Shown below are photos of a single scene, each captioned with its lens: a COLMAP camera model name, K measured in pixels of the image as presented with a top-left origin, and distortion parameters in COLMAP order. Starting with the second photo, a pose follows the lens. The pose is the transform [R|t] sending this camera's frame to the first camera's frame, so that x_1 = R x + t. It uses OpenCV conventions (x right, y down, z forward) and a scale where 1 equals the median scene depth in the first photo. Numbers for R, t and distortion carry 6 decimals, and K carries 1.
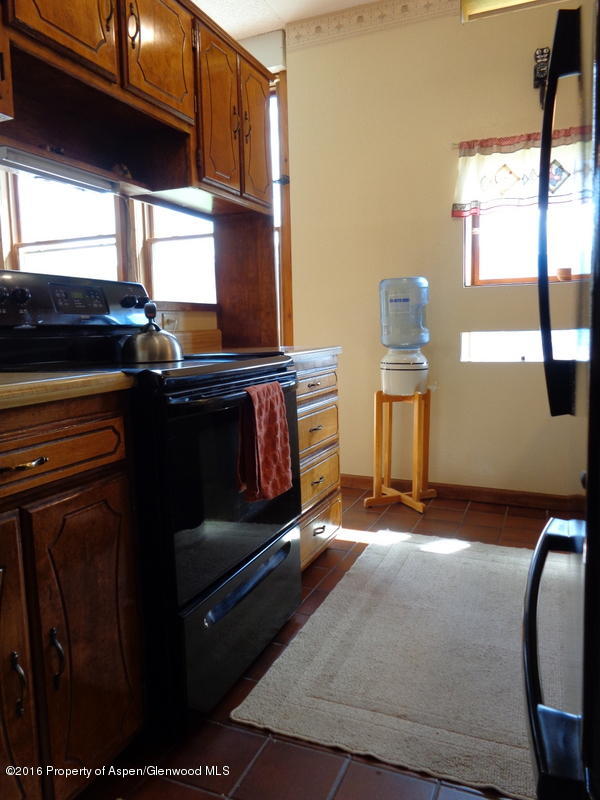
lens RADIAL K [[596.5, 0, 300.6], [0, 596.5, 401.0], [0, 0, 1]] dist [-0.005266, -0.002002]
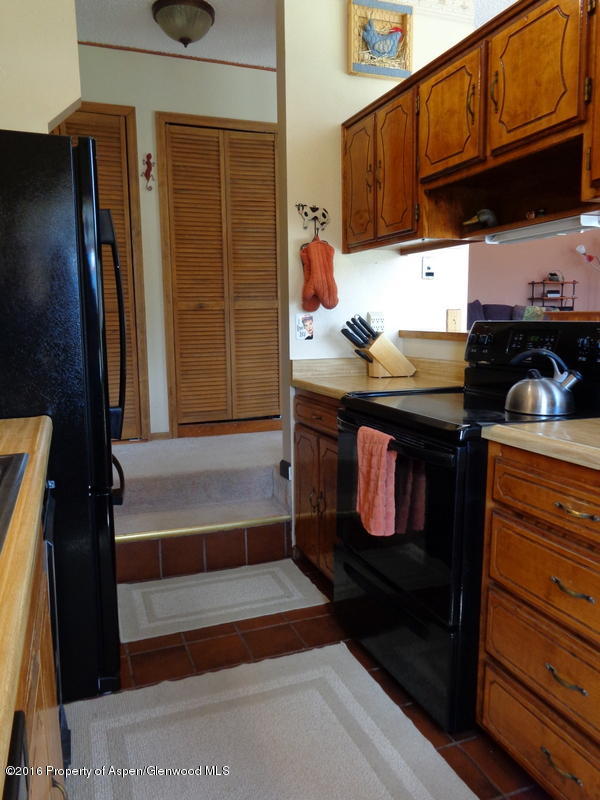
lens RADIAL K [[596.5, 0, 298.4], [0, 596.5, 399.3], [0, 0, 1]] dist [-0.005266, -0.002002]
pose [[-0.723012, 0.124251, -0.679570, 0.754042], [-0.055371, 0.970106, 0.236282, -0.323215], [0.688613, 0.208464, -0.694518, 1.579862]]
